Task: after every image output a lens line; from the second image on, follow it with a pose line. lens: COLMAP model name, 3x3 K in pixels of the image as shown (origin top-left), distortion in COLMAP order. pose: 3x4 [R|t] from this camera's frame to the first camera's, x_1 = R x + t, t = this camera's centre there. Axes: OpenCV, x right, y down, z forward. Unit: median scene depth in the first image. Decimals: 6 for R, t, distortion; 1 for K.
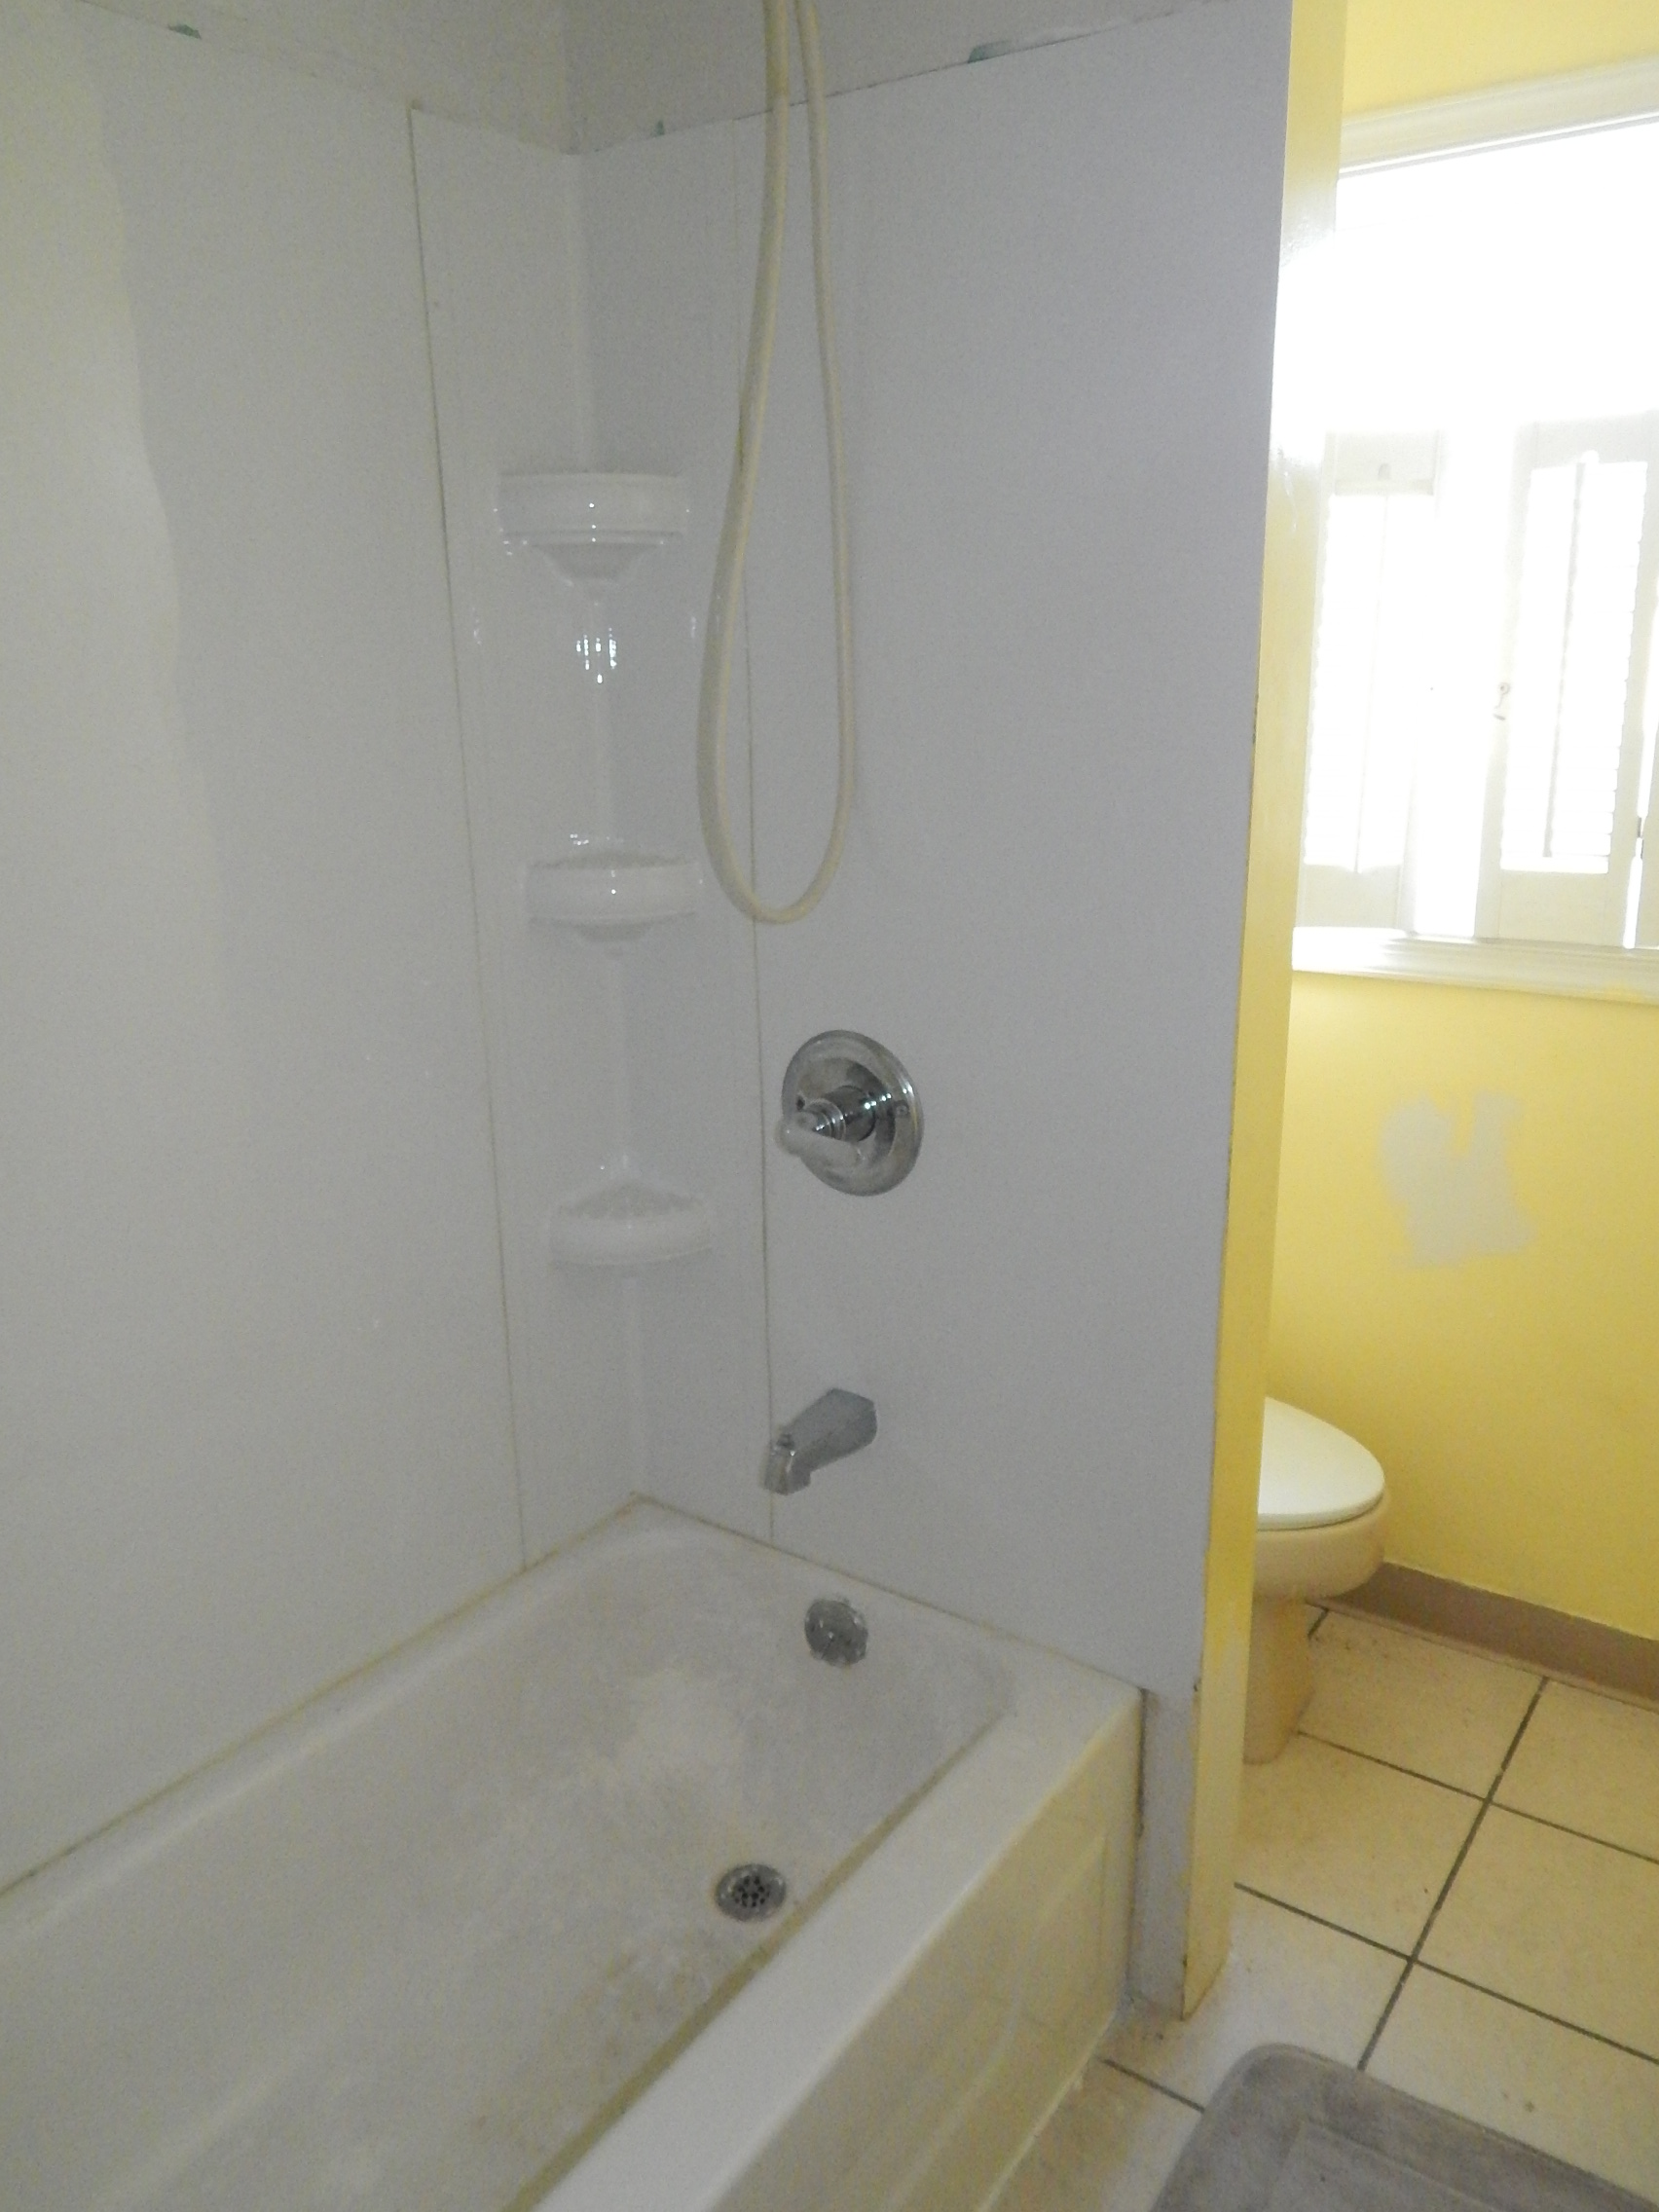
lens RADIAL K [[1656.3, 0, 822.8], [0, 1656.3, 1105.2], [0, 0, 1]] dist [-0.026396, 0.003216]
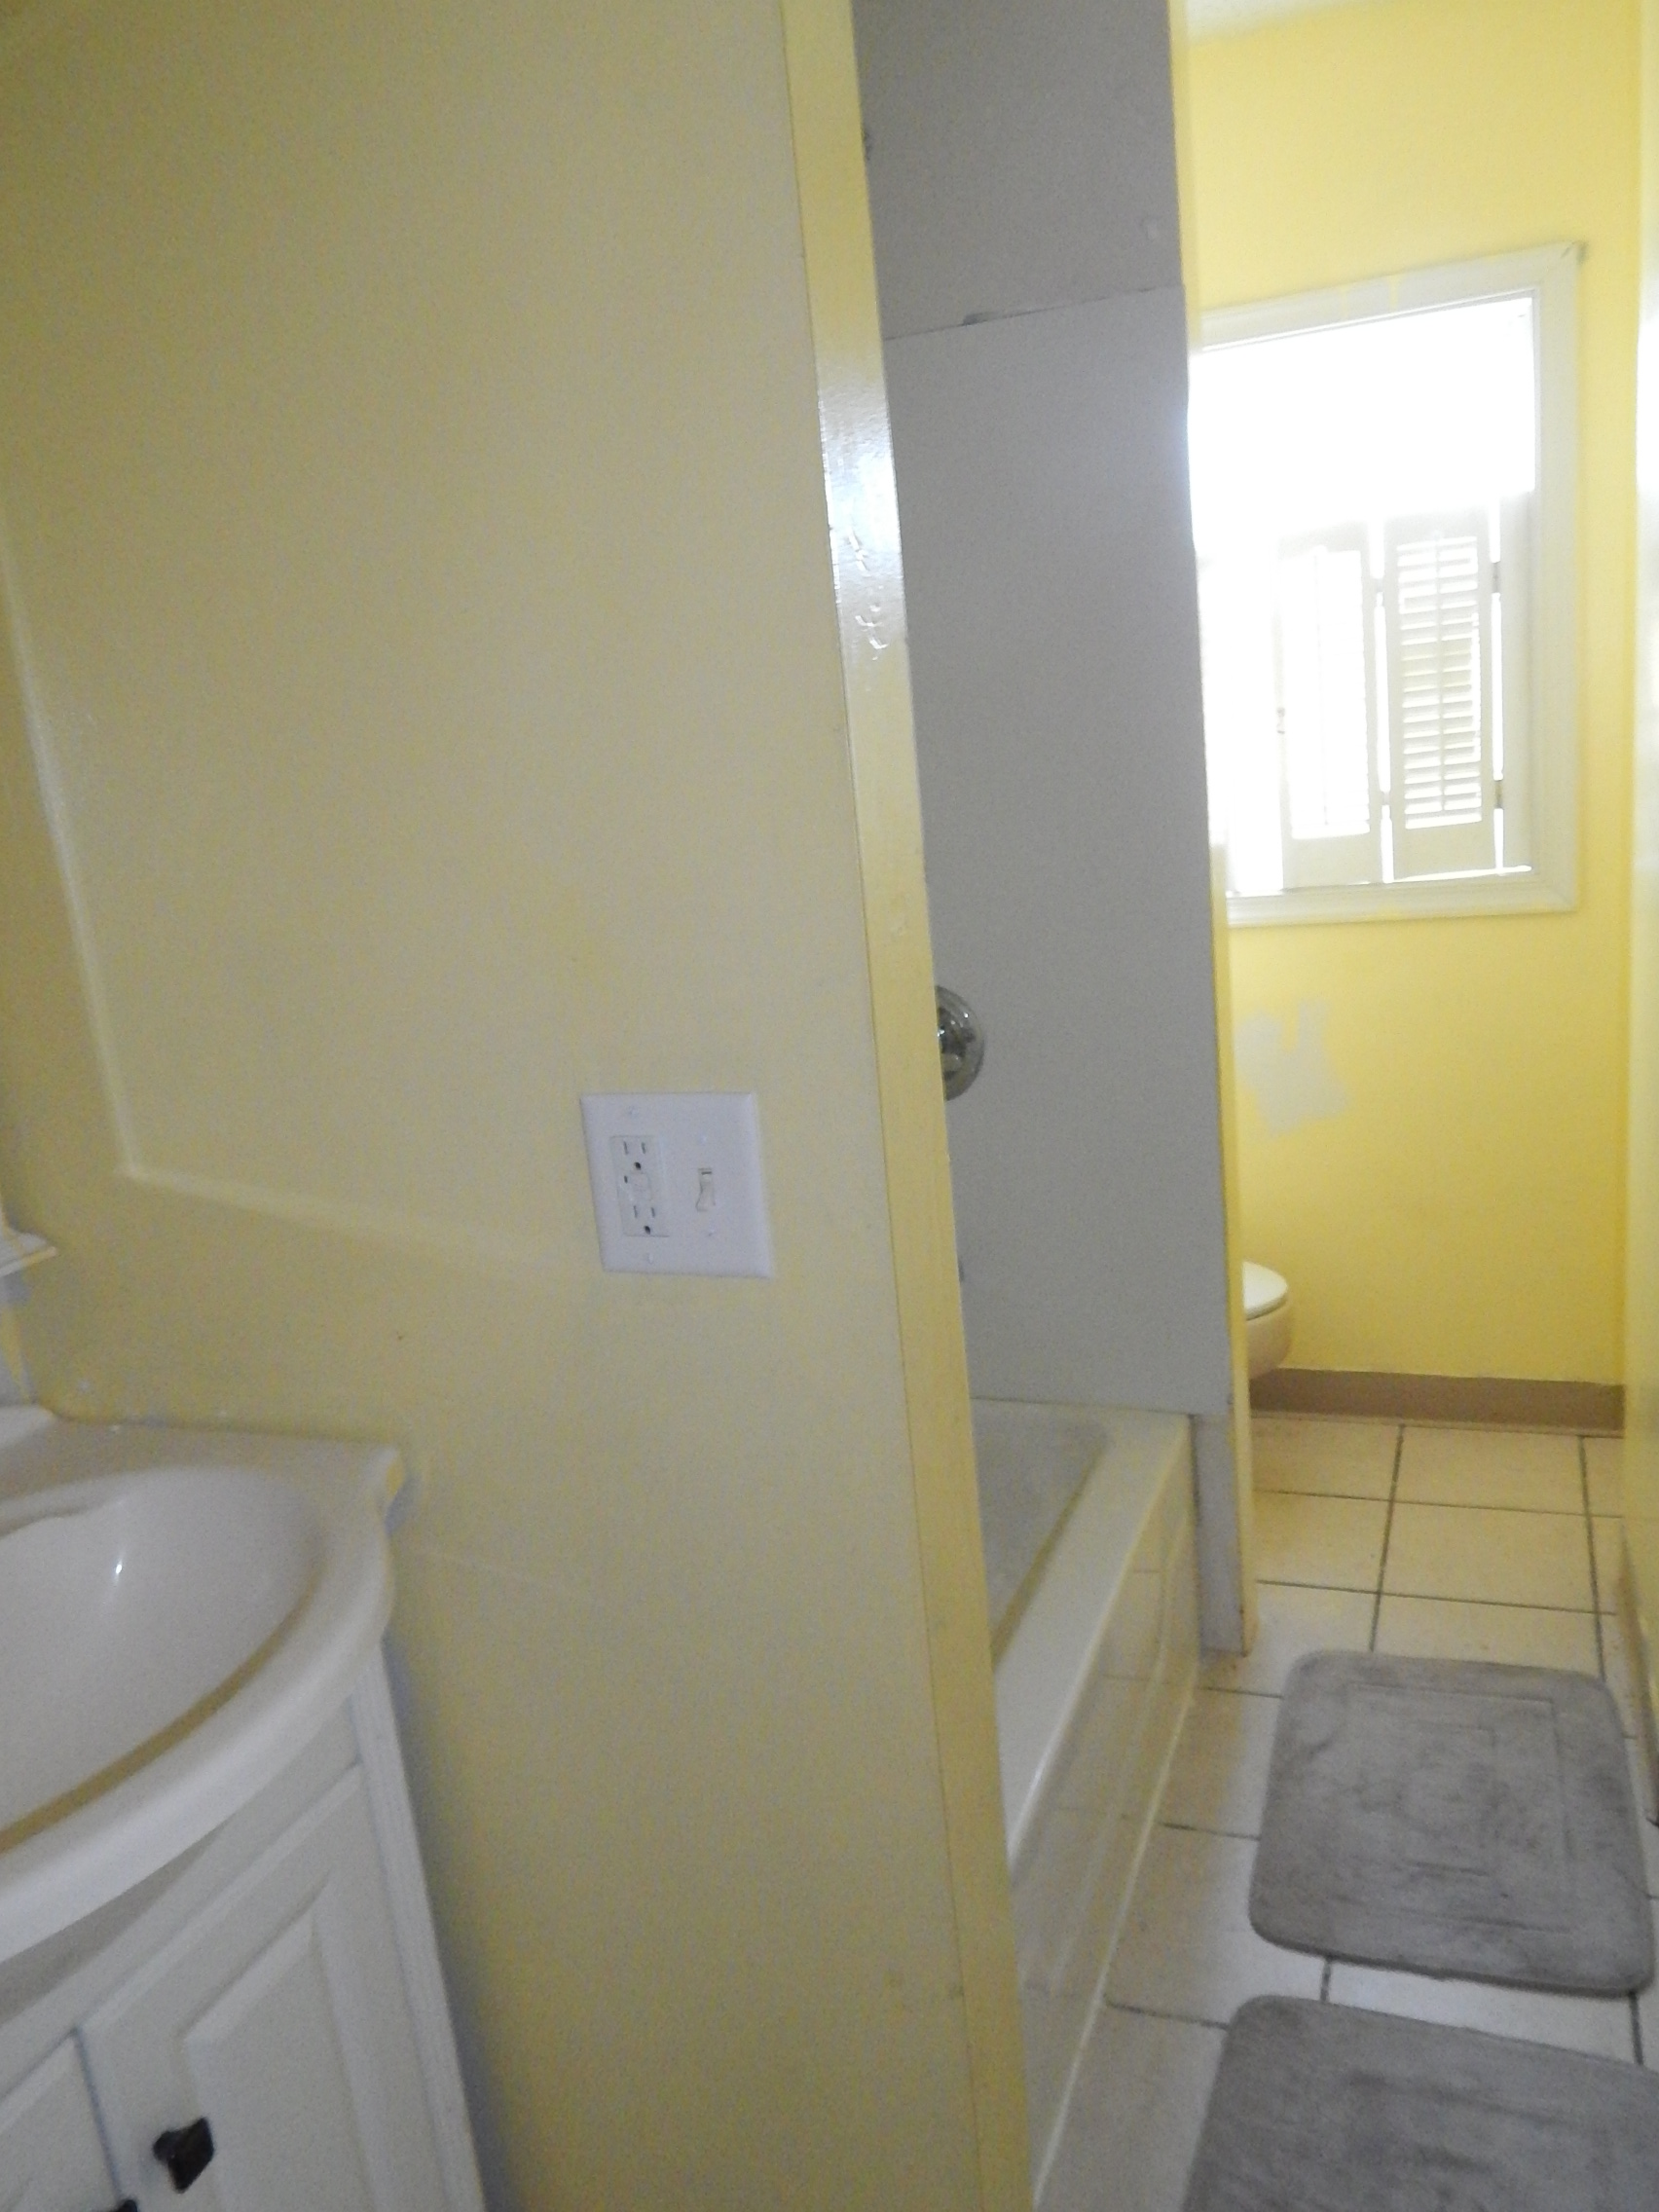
lens RADIAL K [[1656.3, 0, 836.6], [0, 1656.3, 1106.7], [0, 0, 1]] dist [-0.026396, 0.003216]
pose [[0.967923, -0.129921, 0.215046, -0.356424], [0.141620, 0.989119, -0.039848, 0.099559], [-0.207529, 0.069024, 0.975791, -0.330585]]
